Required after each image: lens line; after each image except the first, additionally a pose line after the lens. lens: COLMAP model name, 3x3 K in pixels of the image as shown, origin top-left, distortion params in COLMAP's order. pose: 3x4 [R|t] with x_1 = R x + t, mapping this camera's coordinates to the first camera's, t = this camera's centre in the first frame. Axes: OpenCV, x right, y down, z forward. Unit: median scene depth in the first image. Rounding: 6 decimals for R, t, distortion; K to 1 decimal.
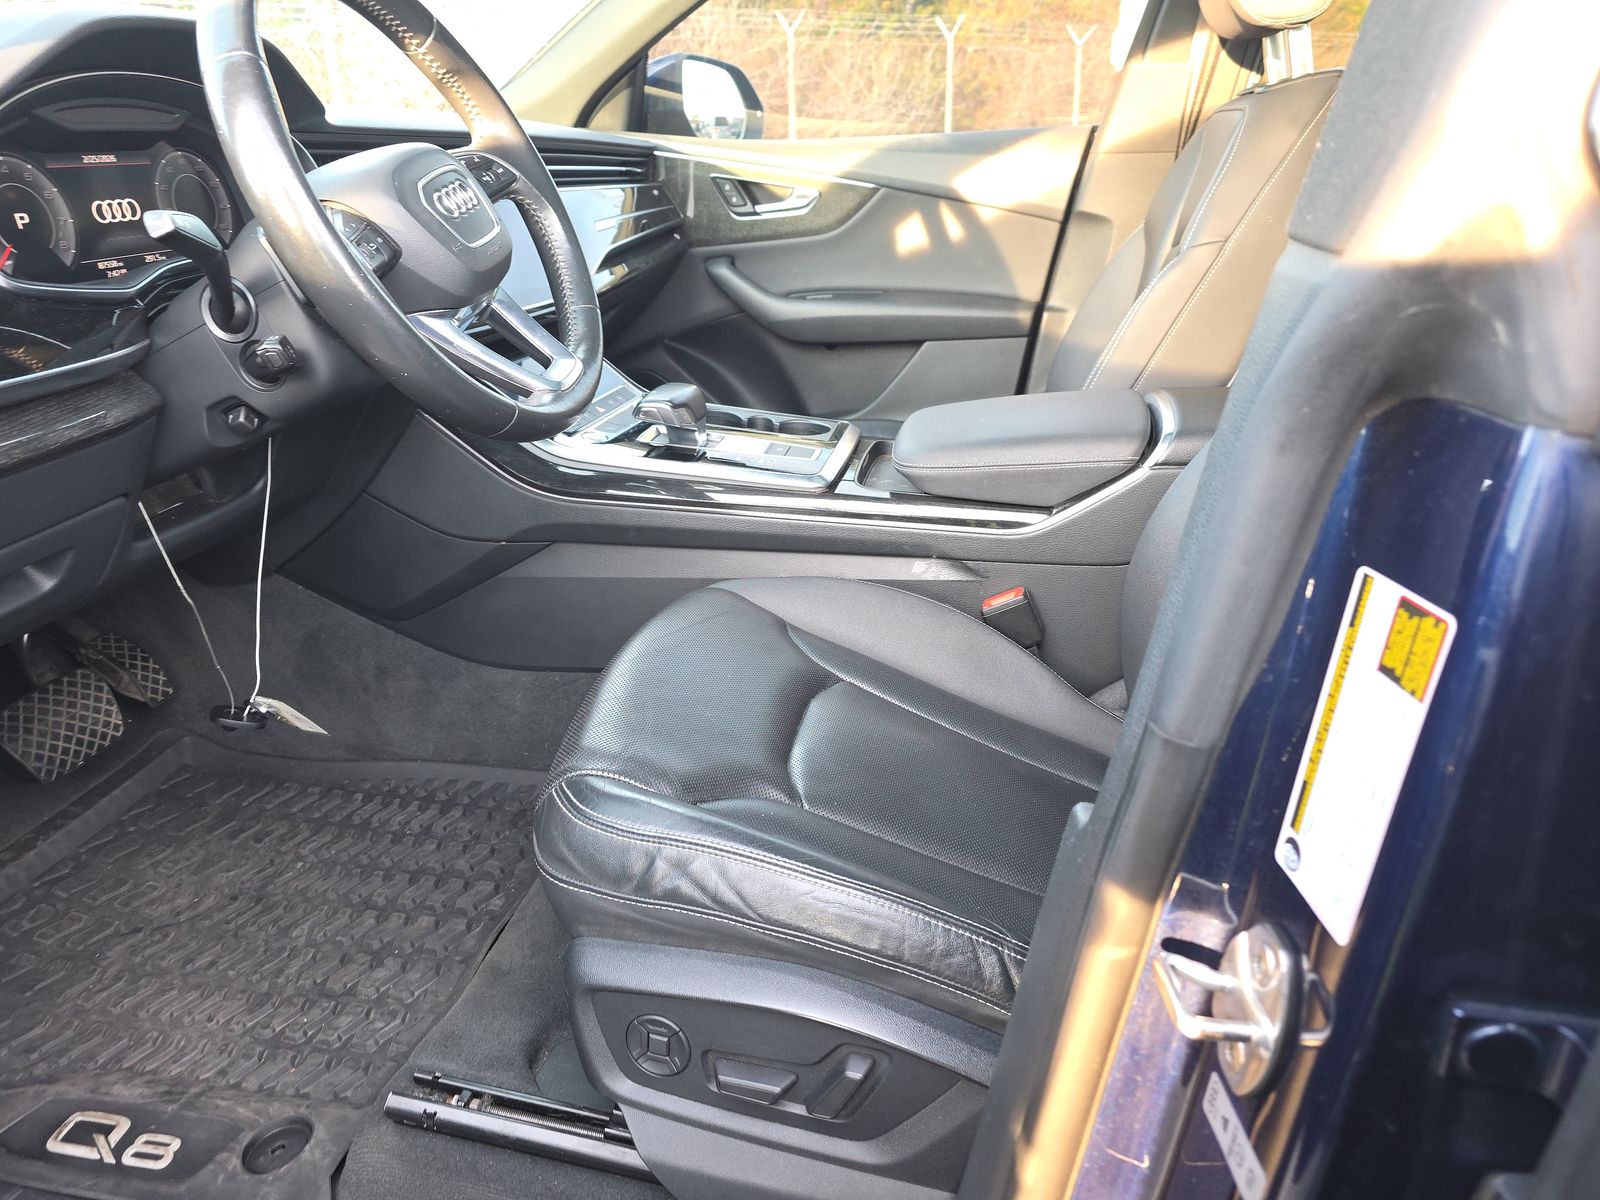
lens RADIAL K [[1079.1, 0, 800.0], [0, 1079.1, 600.0], [0, 0, 1]] dist [0.011084, -0.003954]
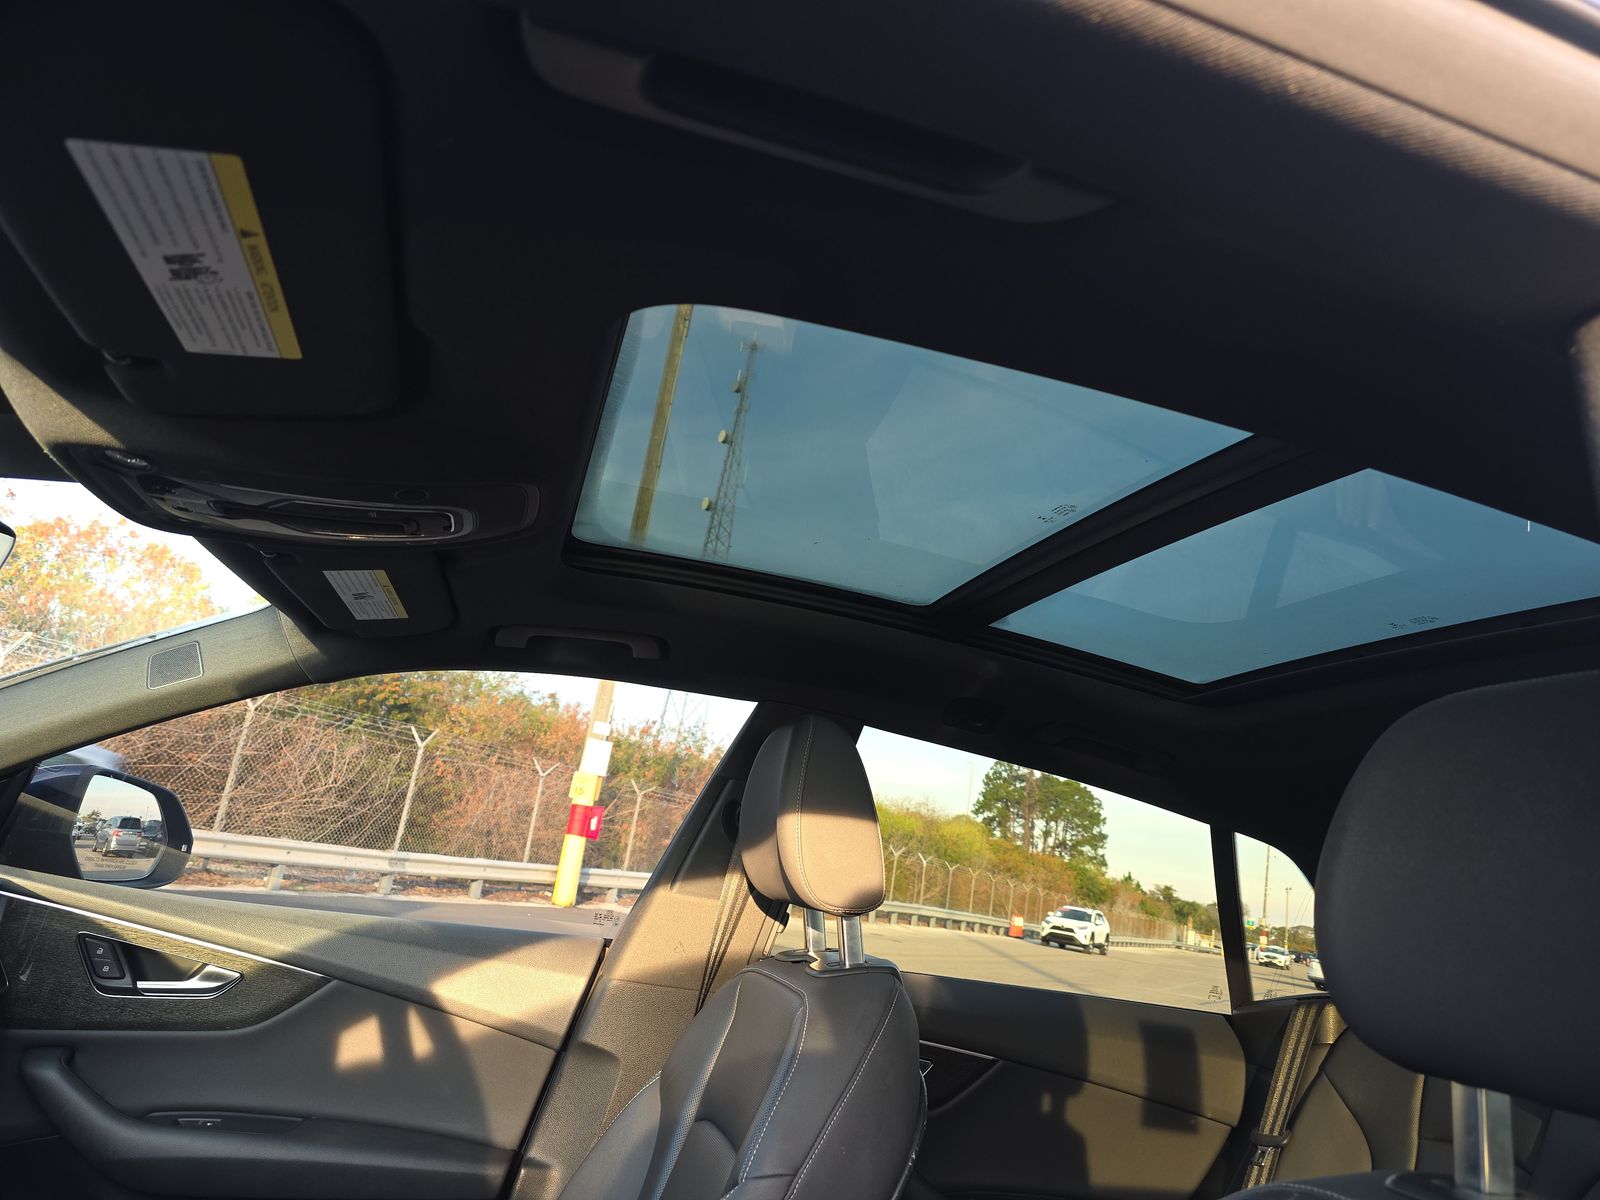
lens RADIAL K [[1071.3, 0, 858.8], [0, 1071.3, 629.4], [0, 0, 1]] dist [-0.001263, -0.003683]
pose [[0.849478, 0.265692, 0.455846, -0.020227], [0.043579, 0.825676, -0.562459, -0.139489], [-0.525822, 0.497661, 0.689815, 0.149467]]
